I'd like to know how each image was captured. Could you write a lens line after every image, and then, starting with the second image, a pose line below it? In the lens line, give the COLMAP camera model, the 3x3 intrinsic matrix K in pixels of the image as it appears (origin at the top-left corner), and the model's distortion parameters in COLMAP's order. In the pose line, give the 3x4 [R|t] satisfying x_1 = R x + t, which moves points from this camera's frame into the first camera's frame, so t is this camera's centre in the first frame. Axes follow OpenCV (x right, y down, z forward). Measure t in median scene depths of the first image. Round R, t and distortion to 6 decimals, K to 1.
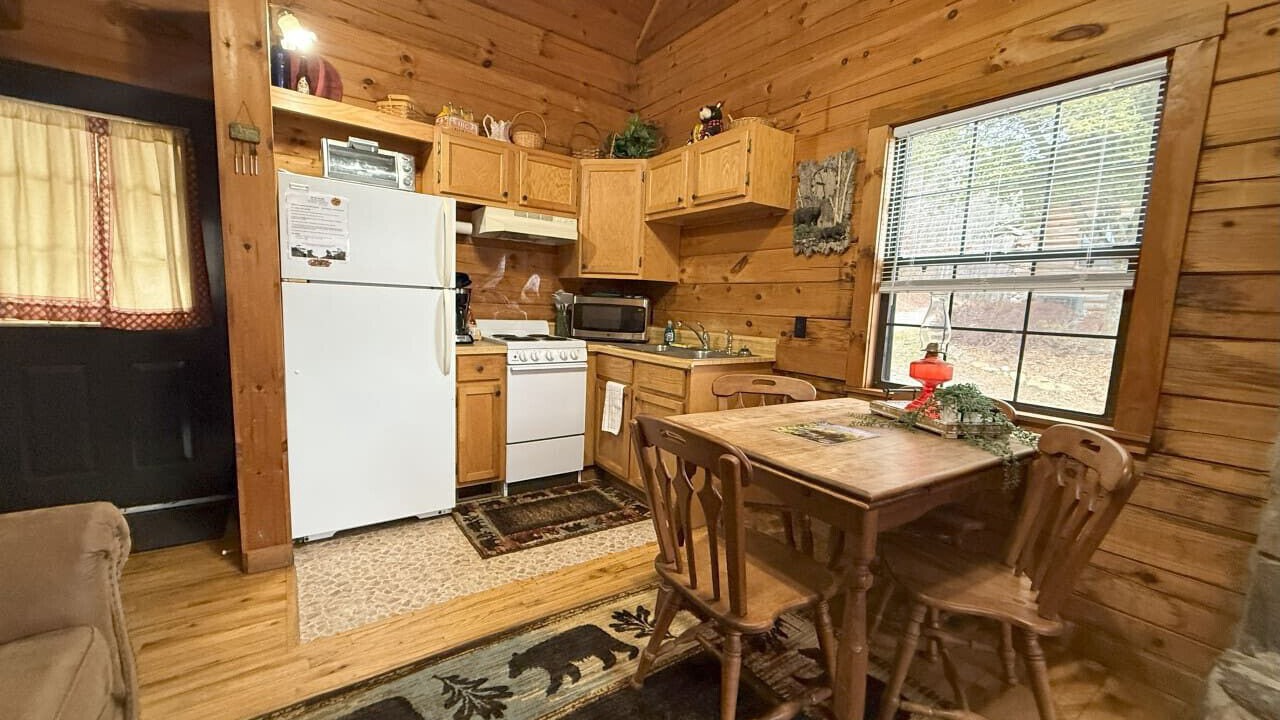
lens RADIAL K [[506.5, 0, 638.0], [0, 506.5, 362.7], [0, 0, 1]] dist [-0.000727, 0.000162]
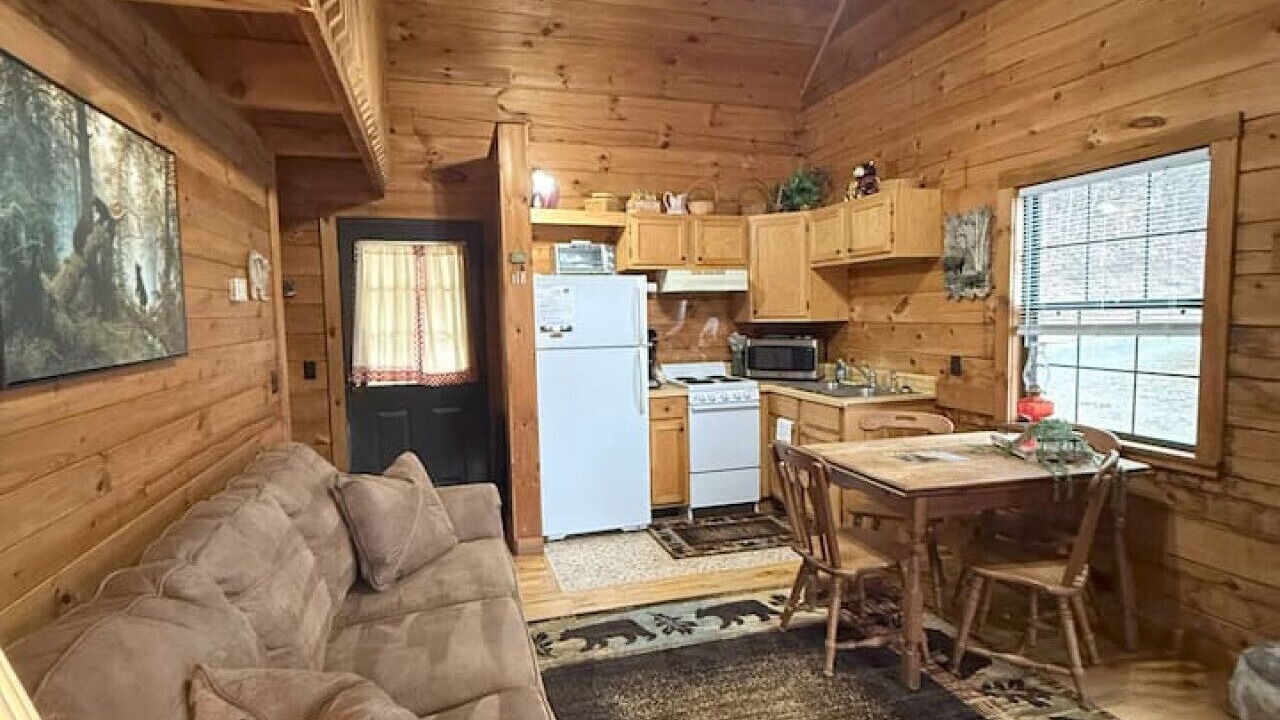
lens RADIAL K [[674.9, 0, 637.5], [0, 674.9, 357.5], [0, 0, 1]] dist [-0.001624, 0.000441]
pose [[0.946494, -0.038019, -0.320474, 0.140518], [0.021749, 0.998293, -0.054199, -0.024638], [0.321987, 0.044329, 0.945706, -0.545257]]
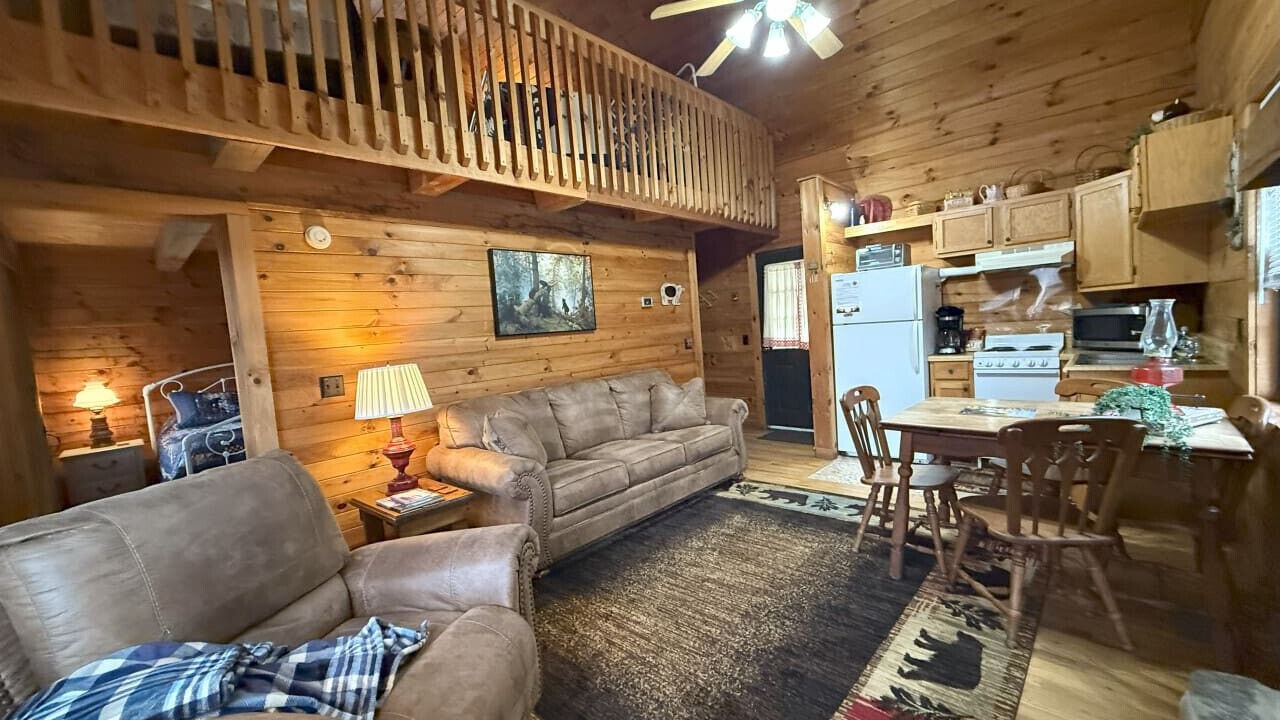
lens RADIAL K [[506.5, 0, 638.0], [0, 506.5, 362.7], [0, 0, 1]] dist [-0.000727, 0.000162]
pose [[0.203212, 0.005210, -0.979121, 0.943576], [-0.032935, 0.999456, -0.001517, 0.019866], [0.978581, 0.032556, 0.203273, -0.181789]]
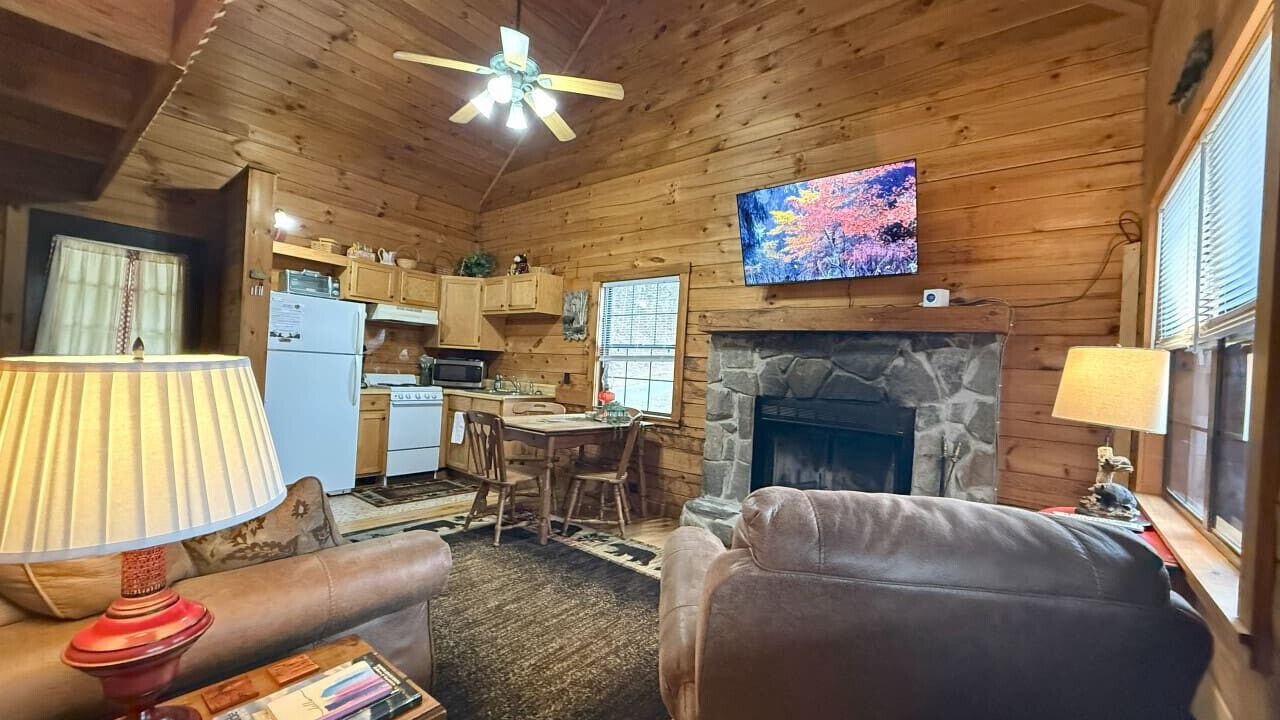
lens RADIAL K [[506.5, 0, 638.0], [0, 506.5, 362.7], [0, 0, 1]] dist [-0.000727, 0.000162]
pose [[0.962054, 0.013442, 0.272529, 0.065056], [0.018288, 0.993363, -0.113557, 0.085240], [-0.272247, 0.114232, 0.955423, -0.823195]]
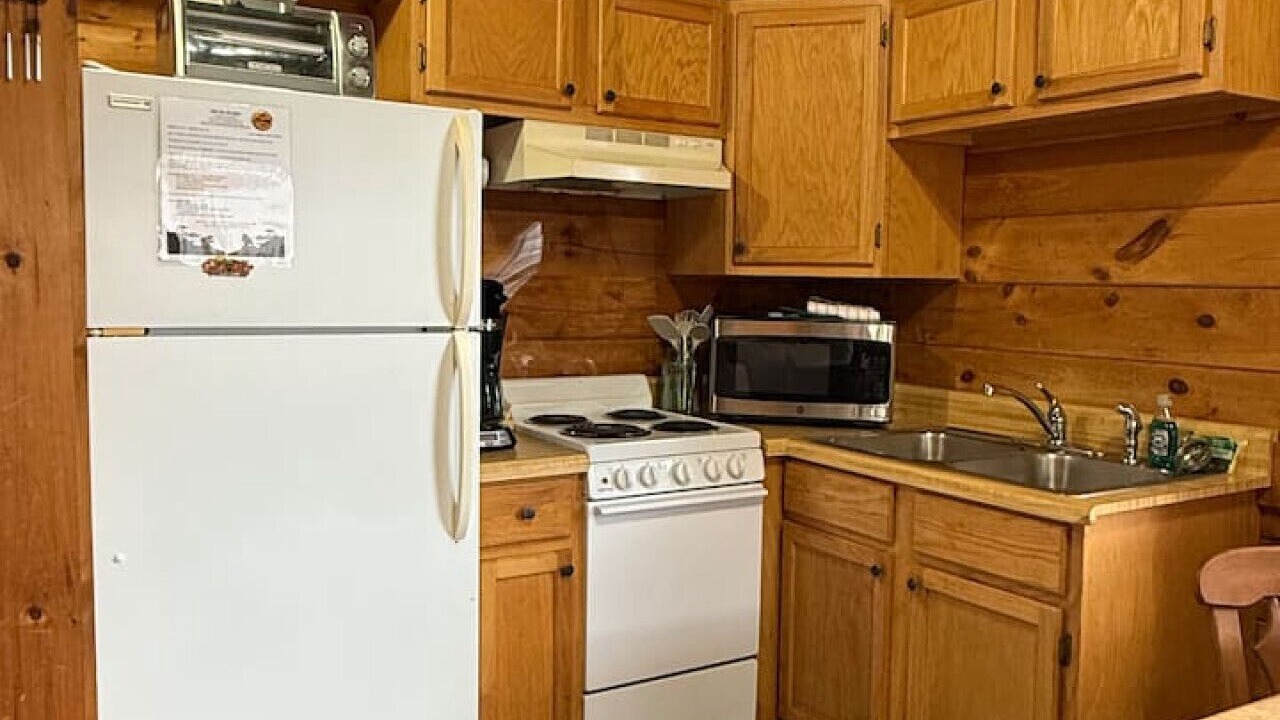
lens RADIAL K [[1043.3, 0, 640.0], [0, 1043.3, 360.0], [0, 0, 1]] dist [-0.004010, -0.000508]
pose [[0.997219, -0.019201, -0.072011, -0.157825], [0.016130, 0.998946, -0.042979, -0.075853], [0.072761, 0.041698, 0.996477, 0.159418]]
